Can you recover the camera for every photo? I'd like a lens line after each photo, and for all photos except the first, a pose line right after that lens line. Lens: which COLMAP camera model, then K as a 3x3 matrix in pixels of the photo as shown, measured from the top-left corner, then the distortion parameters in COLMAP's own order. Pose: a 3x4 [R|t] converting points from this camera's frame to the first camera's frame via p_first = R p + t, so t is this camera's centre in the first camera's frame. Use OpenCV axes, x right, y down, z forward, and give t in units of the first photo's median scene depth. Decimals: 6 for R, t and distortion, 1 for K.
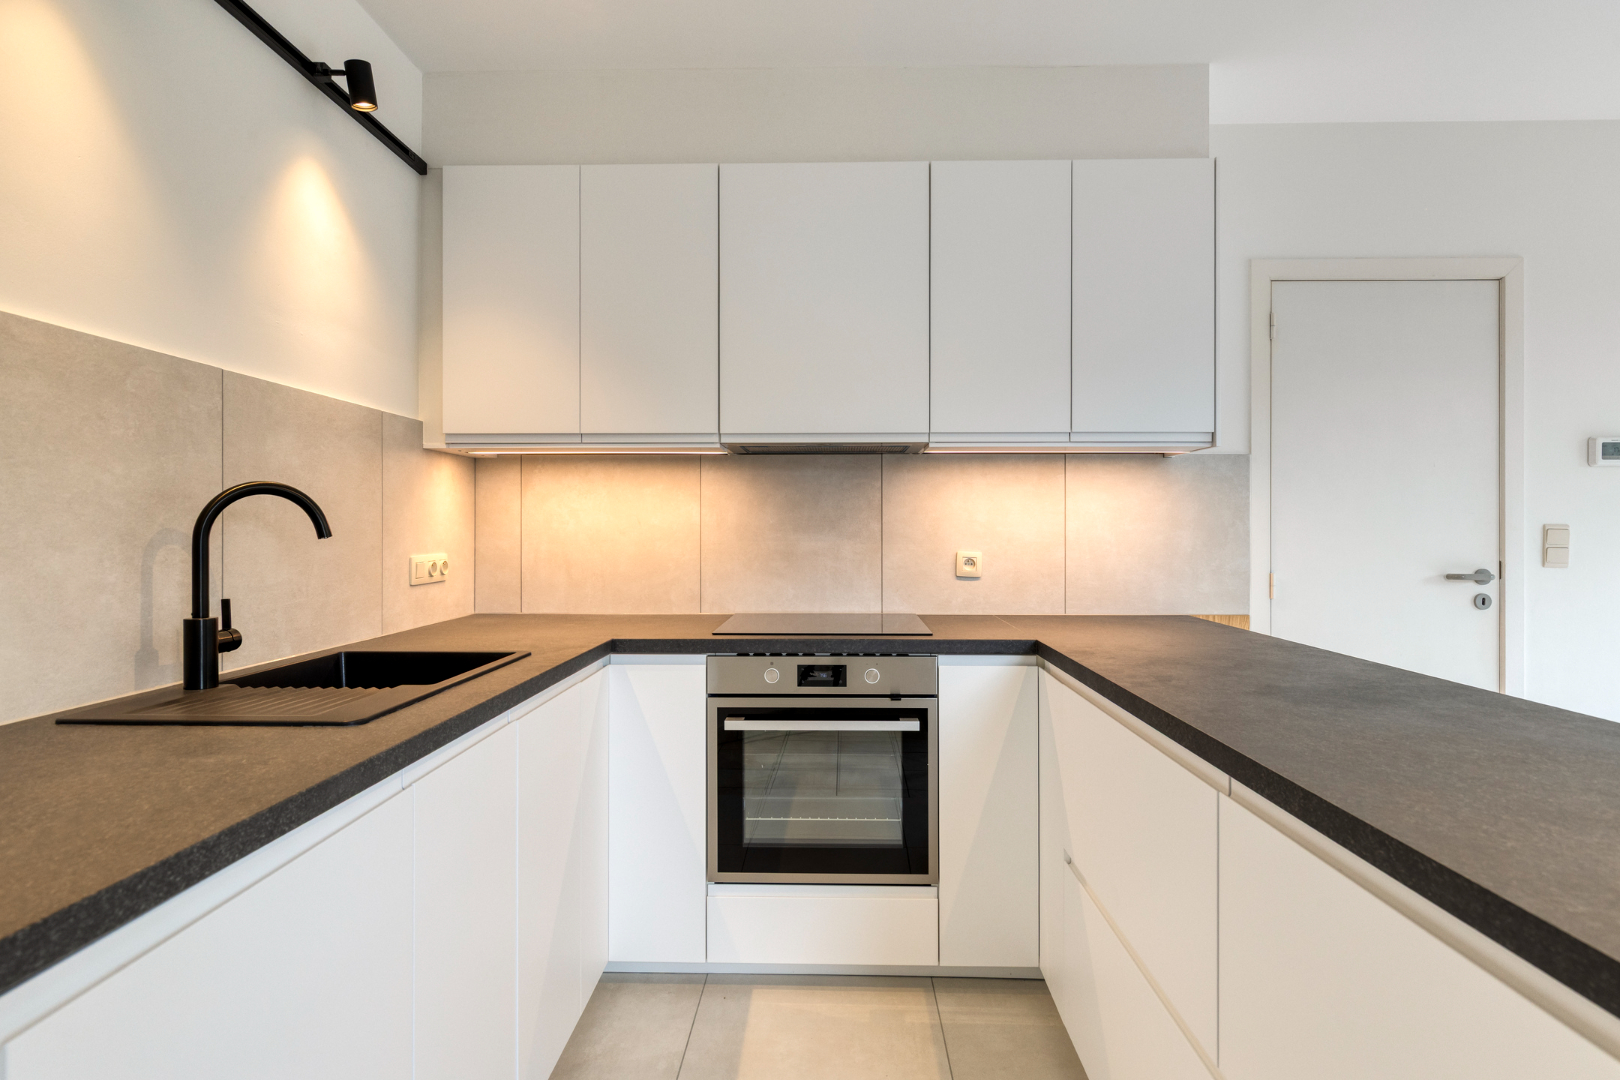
lens RADIAL K [[853.8, 0, 814.4], [0, 853.8, 532.7], [0, 0, 1]] dist [0.000654, -0.000846]
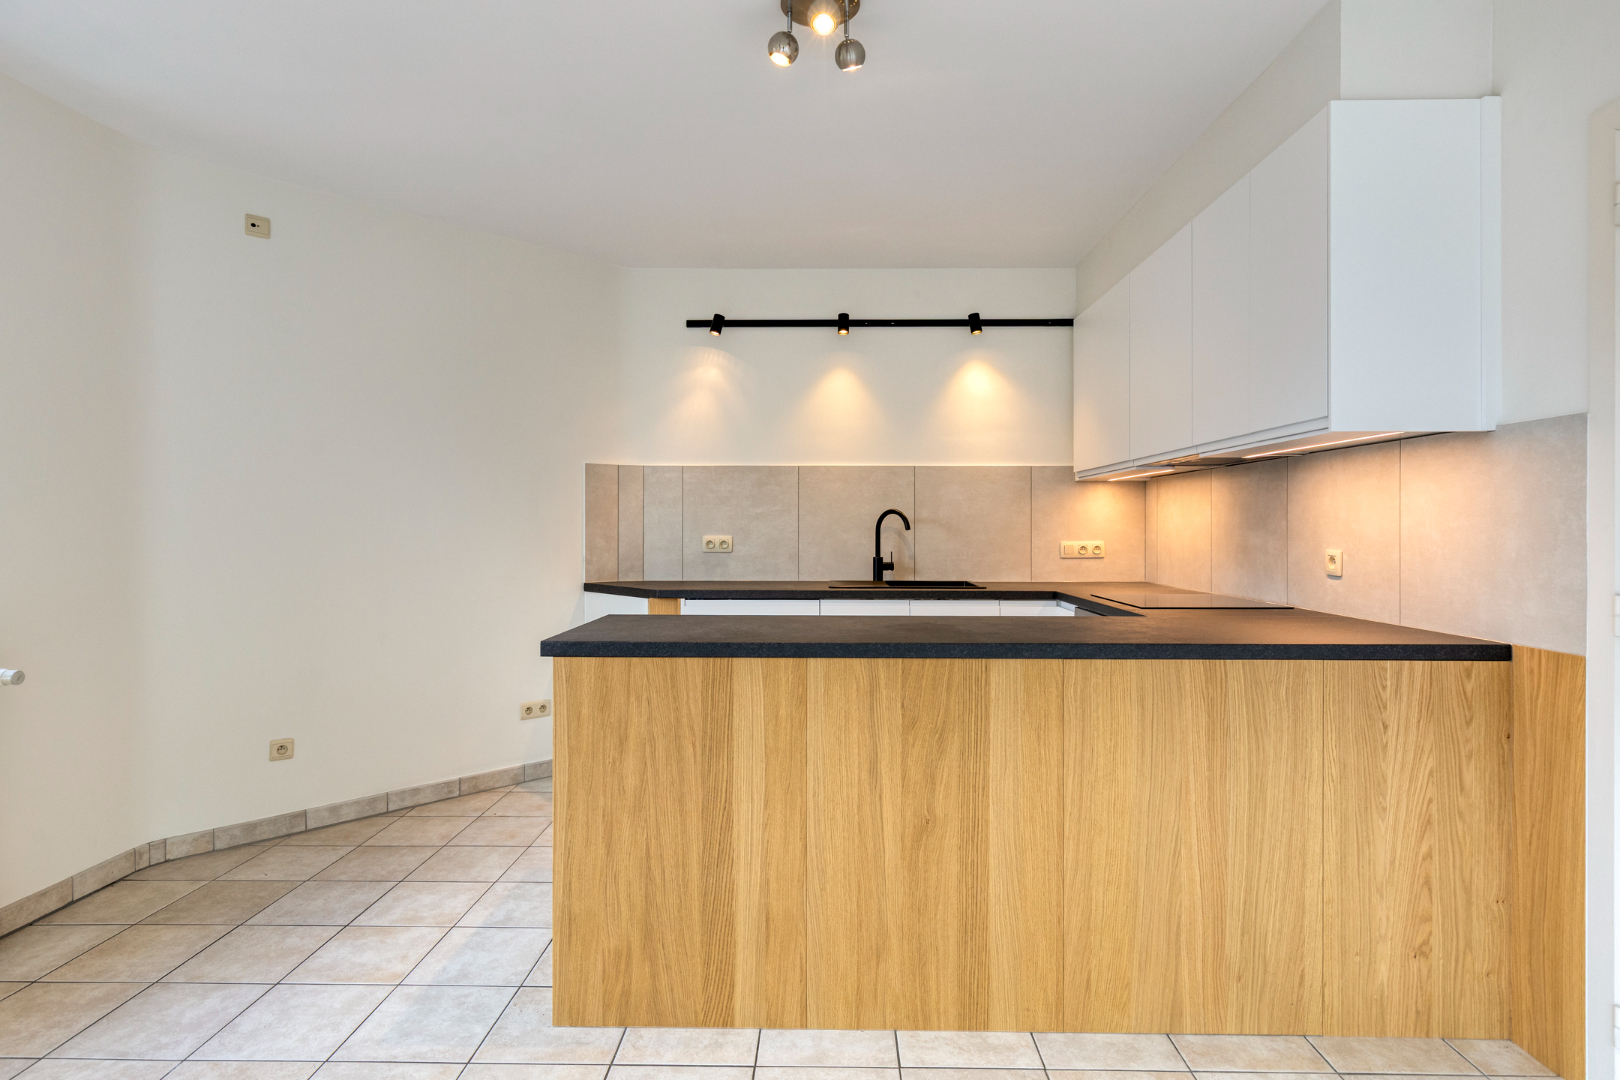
lens RADIAL K [[853.8, 0, 816.2], [0, 853.8, 527.6], [0, 0, 1]] dist [0.000654, -0.000846]
pose [[0.009933, -0.000102, -0.999951, 1.156723], [-0.003593, 0.999994, -0.000137, -0.000805], [0.999944, 0.003594, 0.009933, 0.399556]]
